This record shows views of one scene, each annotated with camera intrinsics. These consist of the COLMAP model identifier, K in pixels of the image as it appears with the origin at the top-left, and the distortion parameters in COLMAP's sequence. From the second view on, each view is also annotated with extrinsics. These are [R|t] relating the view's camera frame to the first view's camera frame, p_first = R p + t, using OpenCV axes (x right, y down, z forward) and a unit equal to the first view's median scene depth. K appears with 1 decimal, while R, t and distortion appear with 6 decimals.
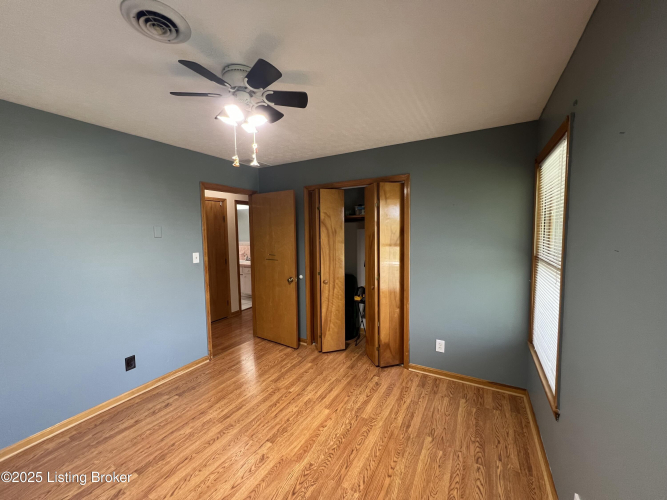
lens RADIAL K [[266.7, 0, 331.2], [0, 266.7, 250.2], [0, 0, 1]] dist [0.001487, 0.000047]
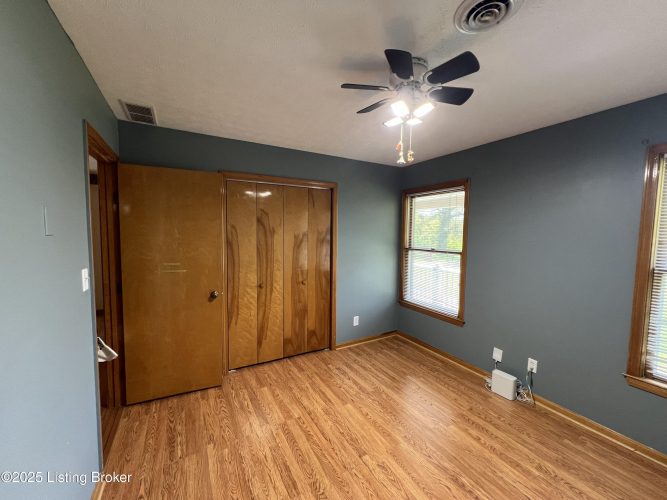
lens RADIAL K [[266.7, 0, 331.2], [0, 266.7, 250.2], [0, 0, 1]] dist [0.001487, 0.000047]
pose [[0.517630, -0.037322, 0.854790, -0.817258], [0.040571, 0.998995, 0.019050, -0.017192], [-0.854642, 0.024819, 0.518624, 0.457580]]
